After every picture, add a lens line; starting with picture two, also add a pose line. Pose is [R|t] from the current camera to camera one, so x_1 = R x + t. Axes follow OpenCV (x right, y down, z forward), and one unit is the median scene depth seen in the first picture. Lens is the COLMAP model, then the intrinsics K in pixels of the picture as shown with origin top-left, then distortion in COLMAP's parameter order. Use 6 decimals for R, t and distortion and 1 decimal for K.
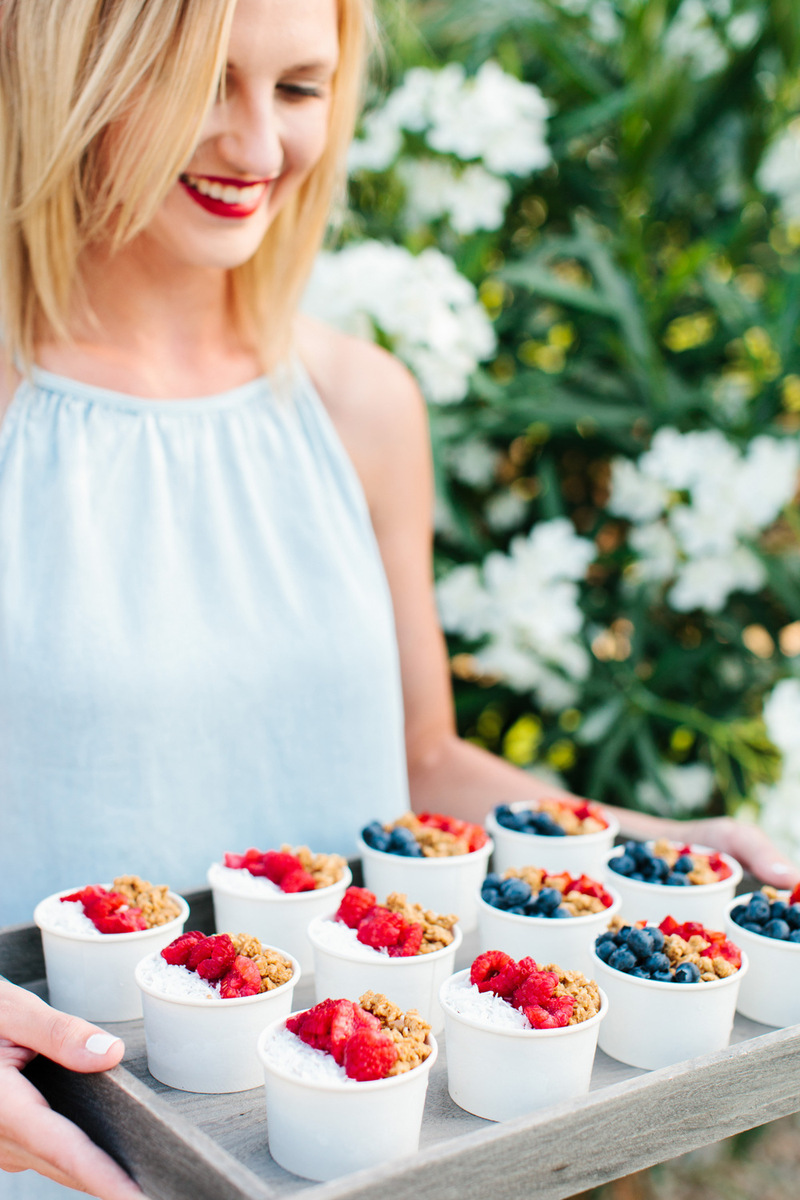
lens RADIAL K [[1916.1, 0, 400.0], [0, 1916.1, 600.0], [0, 0, 1]] dist [0.032362, 0.162709]
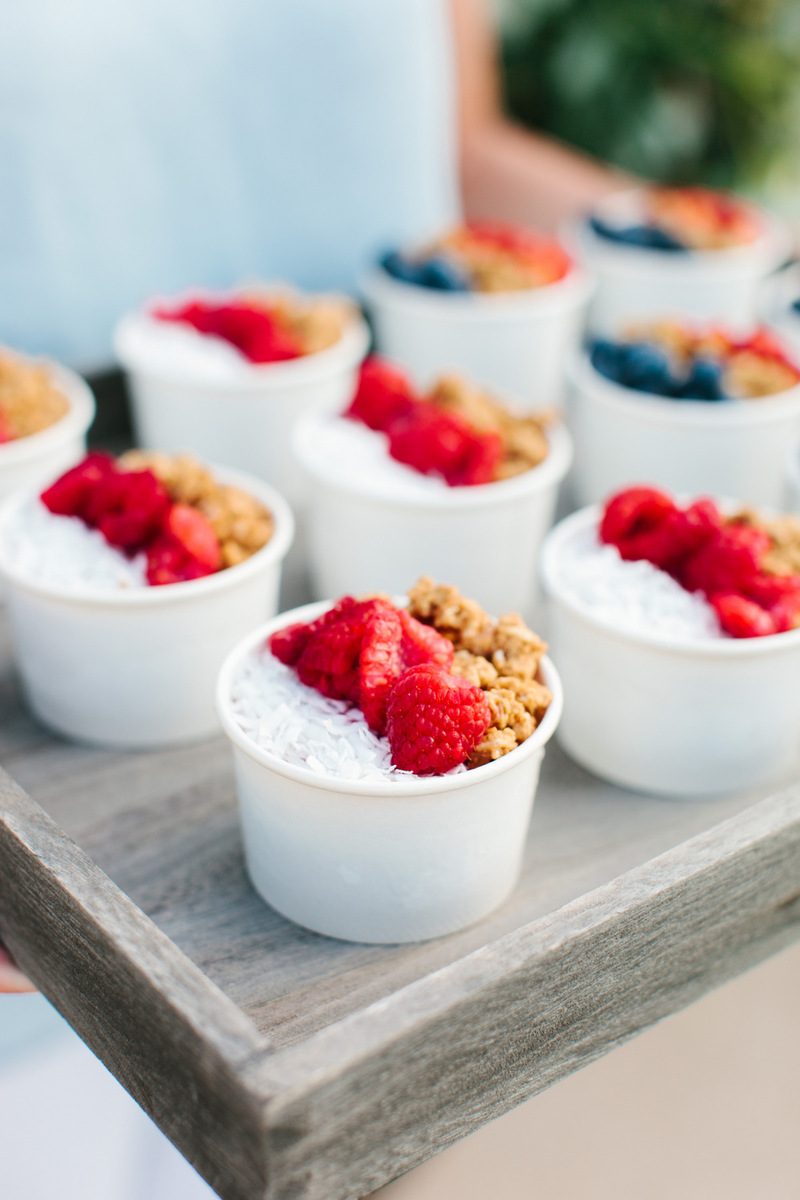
lens RADIAL K [[2008.5, 0, 399.4], [0, 2008.5, 626.3], [0, 0, 1]] dist [-0.041843, -0.023094]
pose [[0.999687, -0.018671, 0.016633, -0.033435], [0.012557, 0.950067, 0.311792, 0.045514], [-0.021624, -0.311486, 0.950005, 0.486613]]
